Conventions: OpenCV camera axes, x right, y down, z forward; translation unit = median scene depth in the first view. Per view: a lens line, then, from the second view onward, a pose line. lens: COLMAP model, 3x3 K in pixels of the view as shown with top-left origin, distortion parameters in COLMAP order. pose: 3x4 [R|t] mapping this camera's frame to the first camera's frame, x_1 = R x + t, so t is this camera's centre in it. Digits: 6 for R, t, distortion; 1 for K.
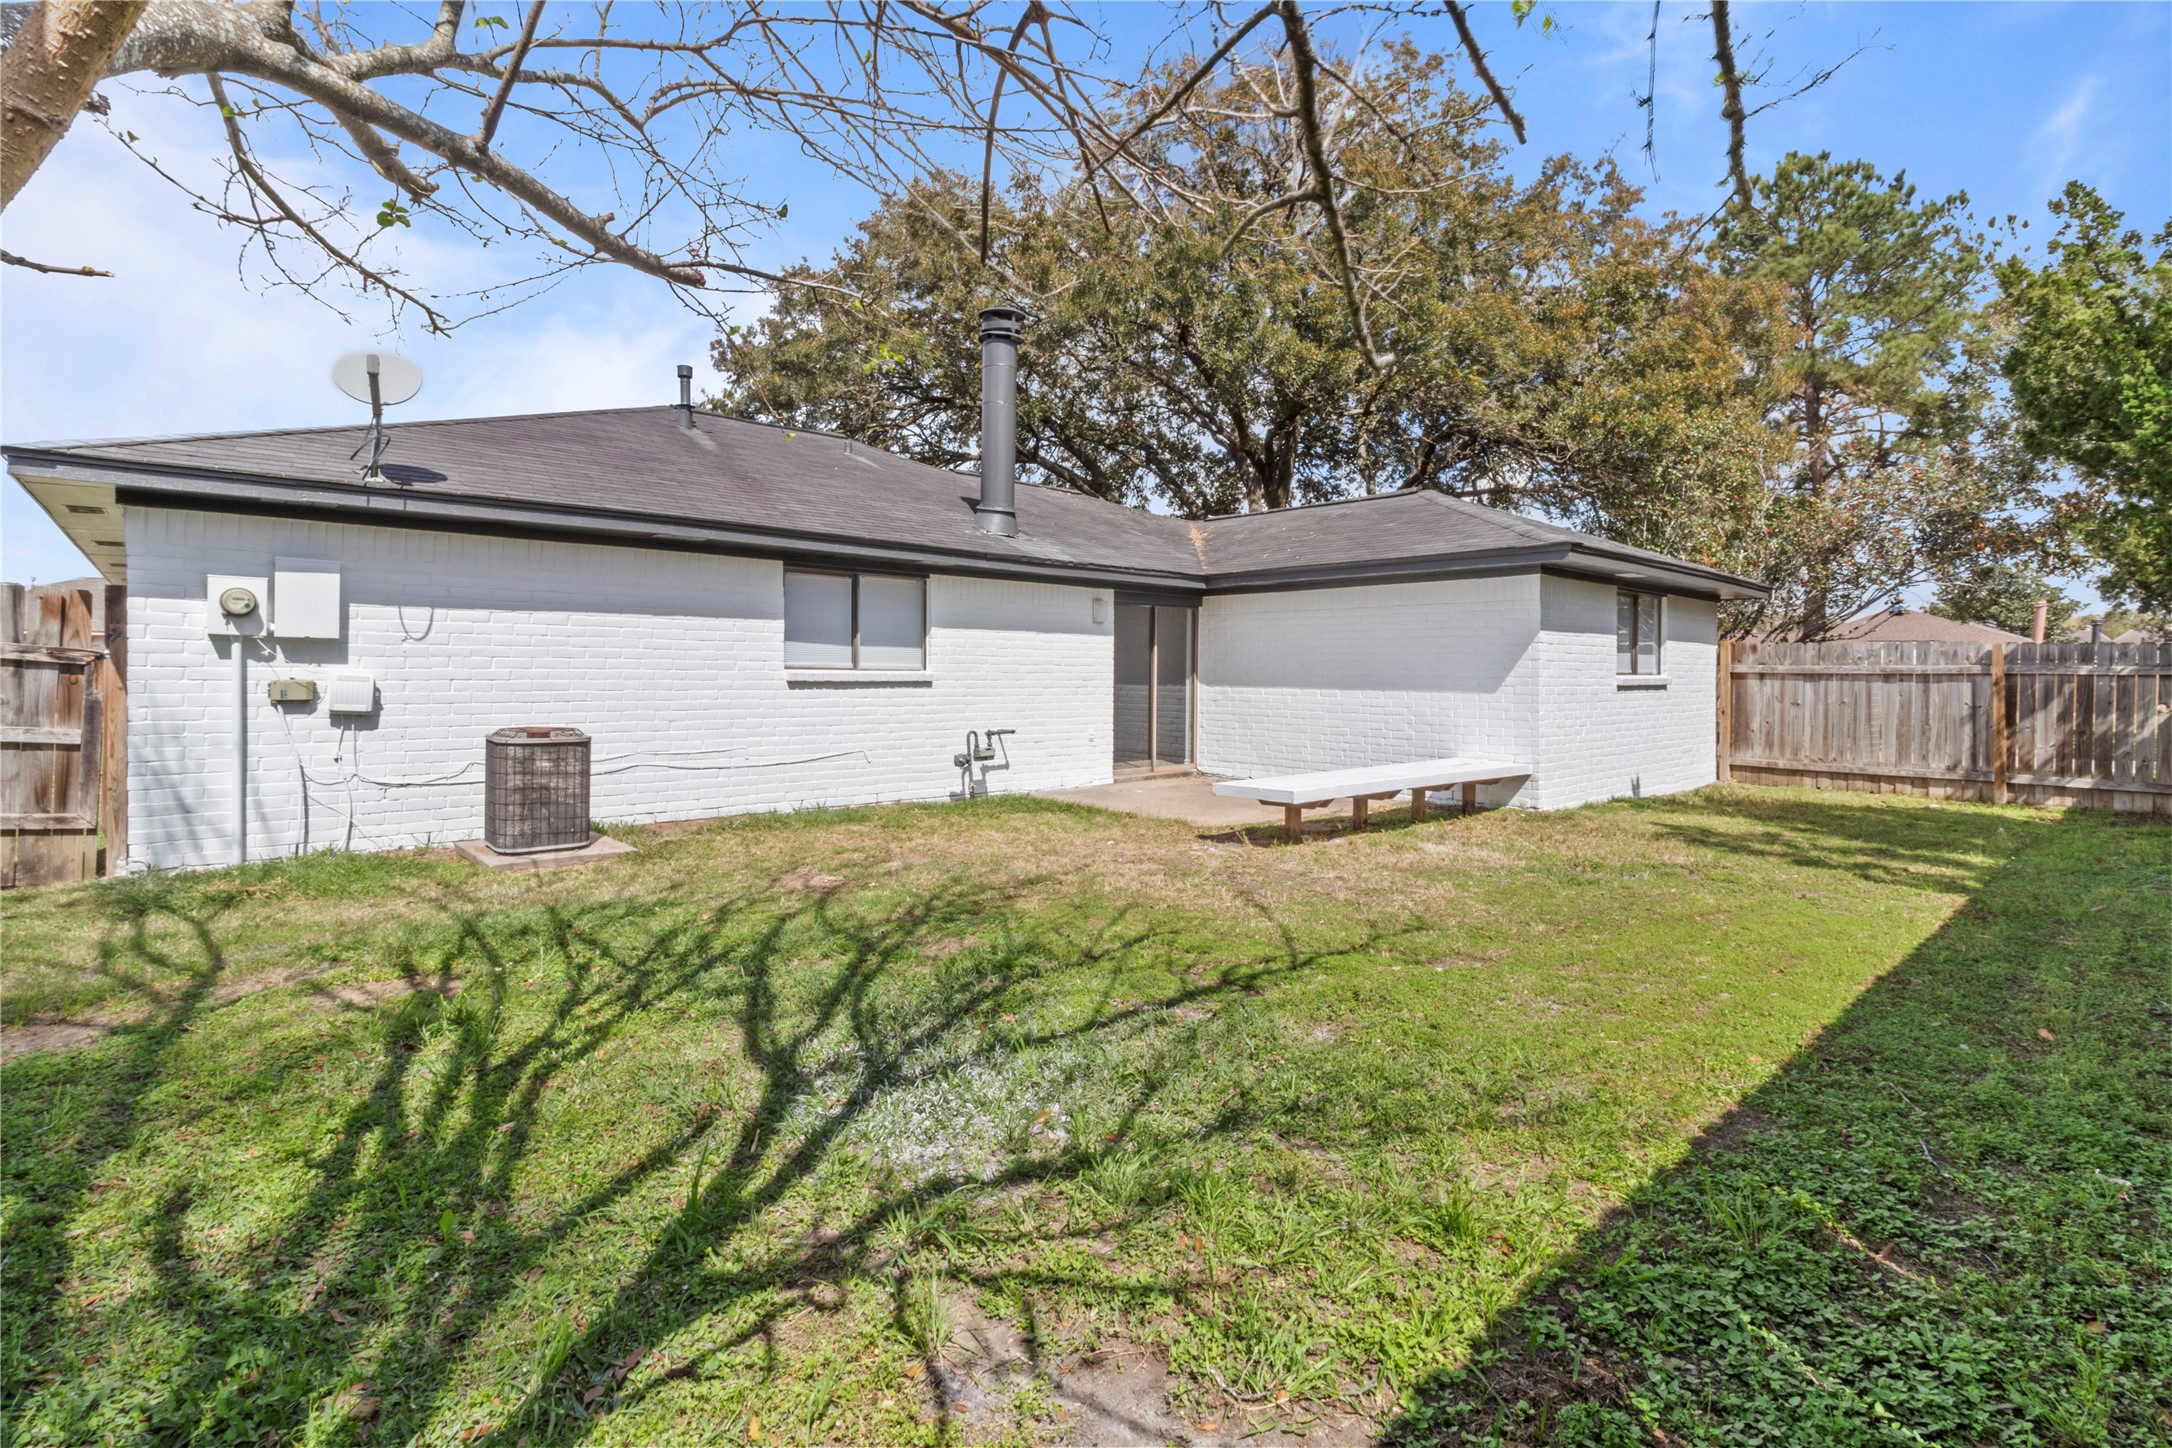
lens RADIAL K [[941.7, 0, 1092.8], [0, 941.7, 674.1], [0, 0, 1]] dist [0.021876, -0.000039]
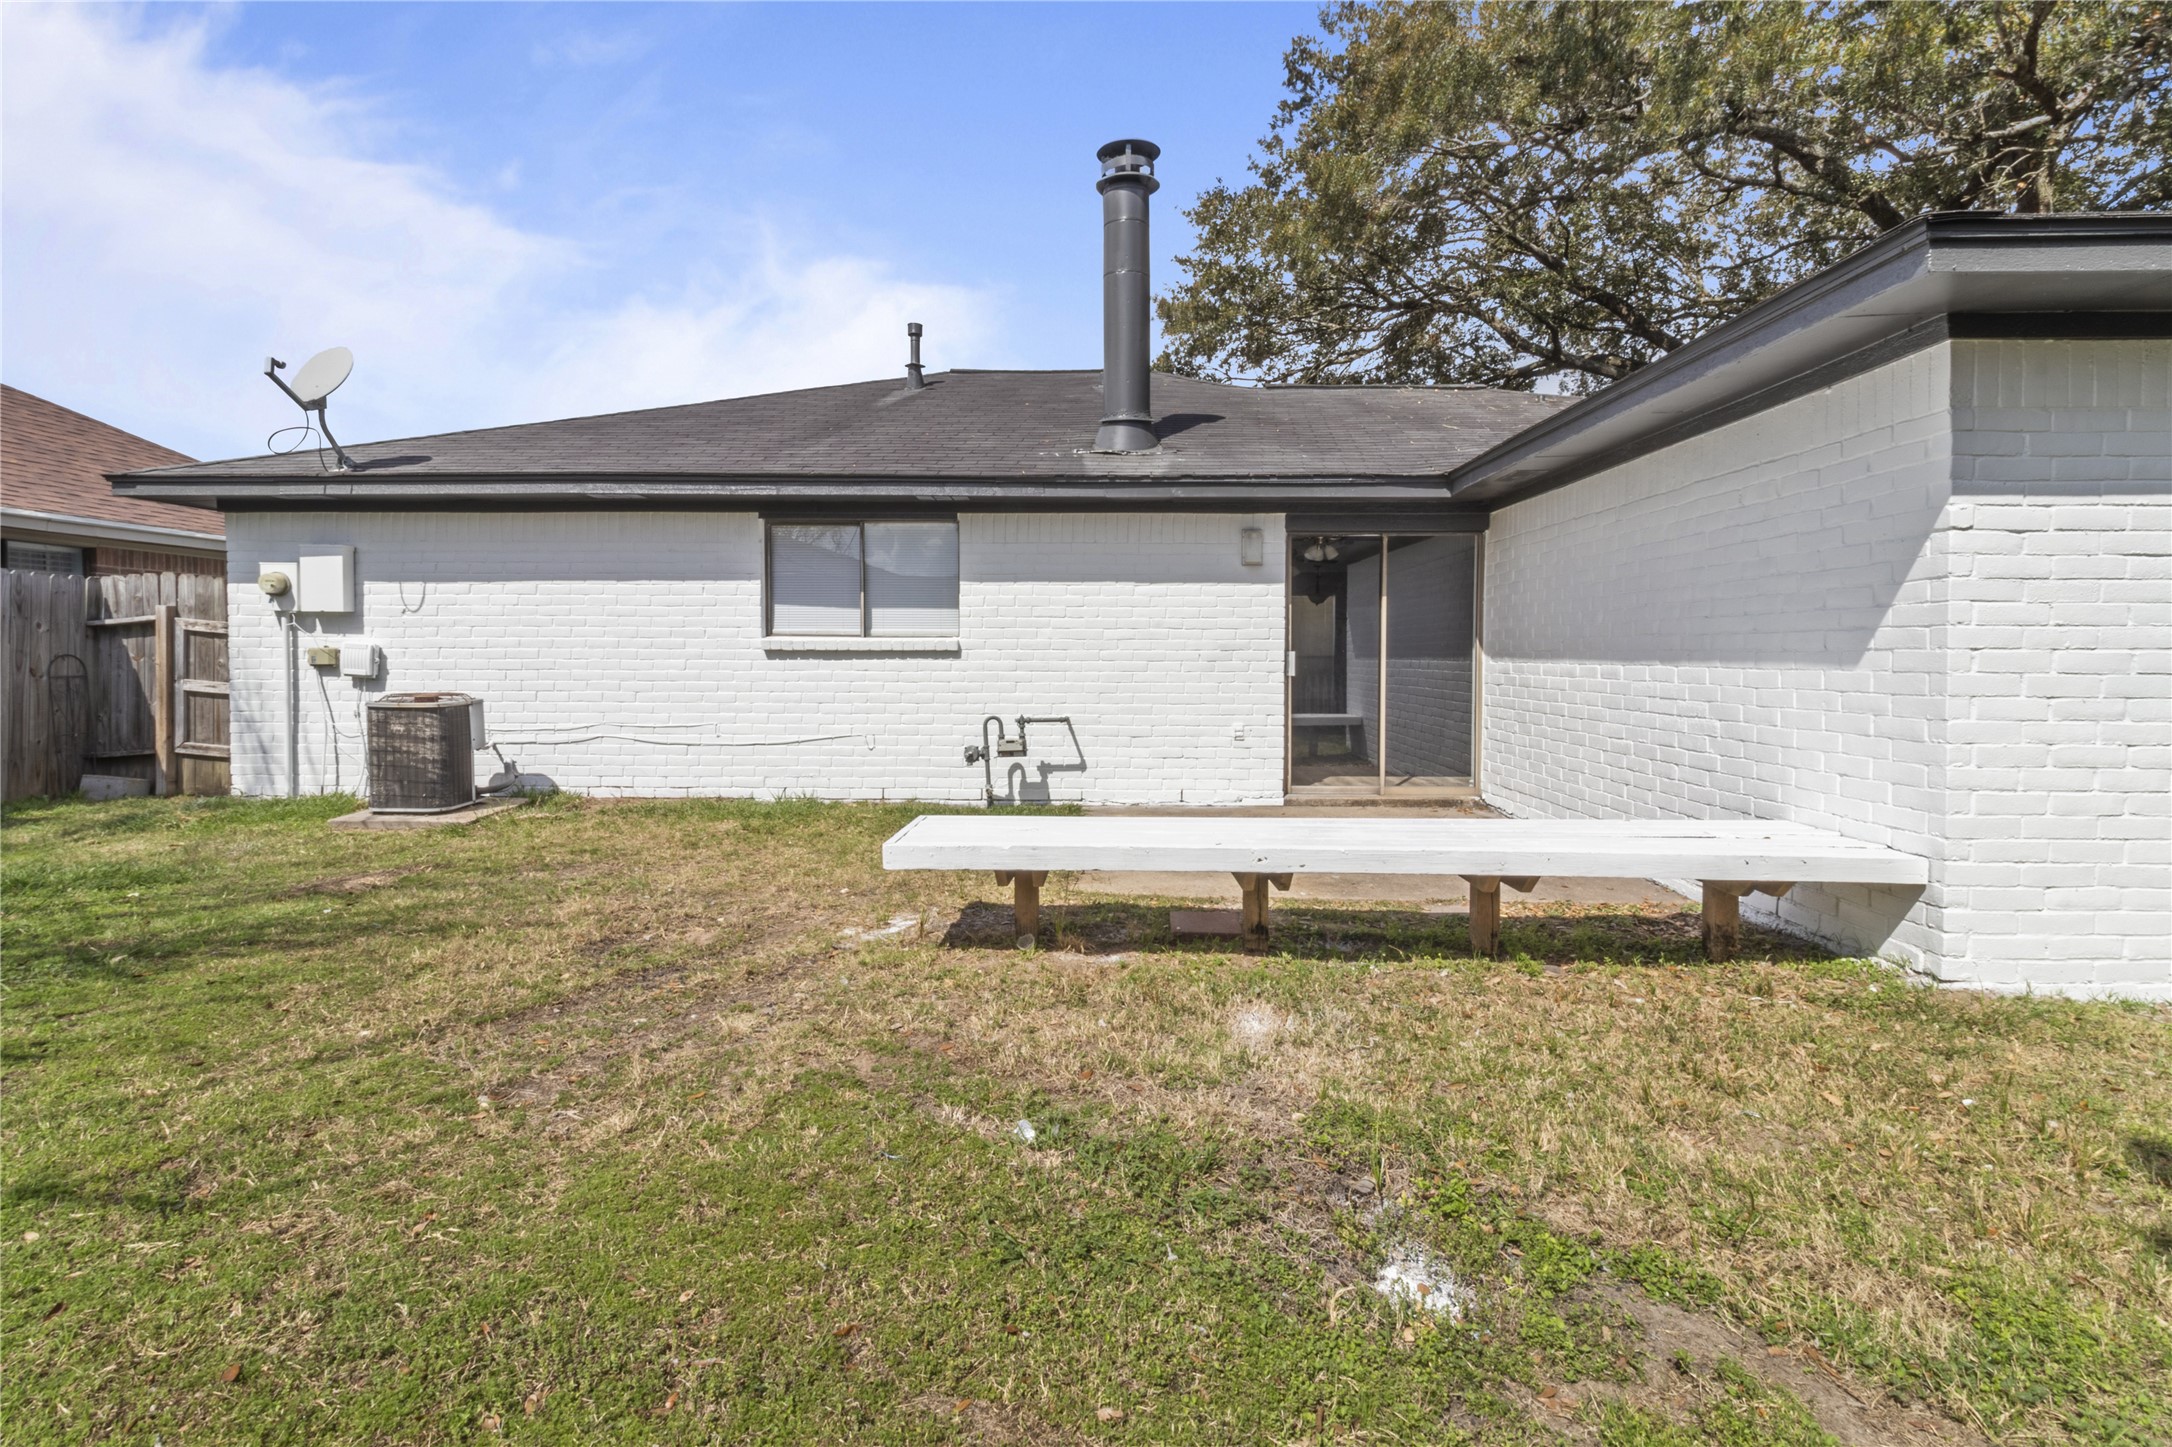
lens RADIAL K [[980.0, 0, 1088.8], [0, 980.0, 665.2], [0, 0, 1]] dist [0.001255, 0.000044]
pose [[0.748061, 0.001929, -0.663627, 0.469361], [0.002518, 0.999980, 0.005746, 0.016166], [0.663625, -0.005970, 0.748041, 0.488258]]
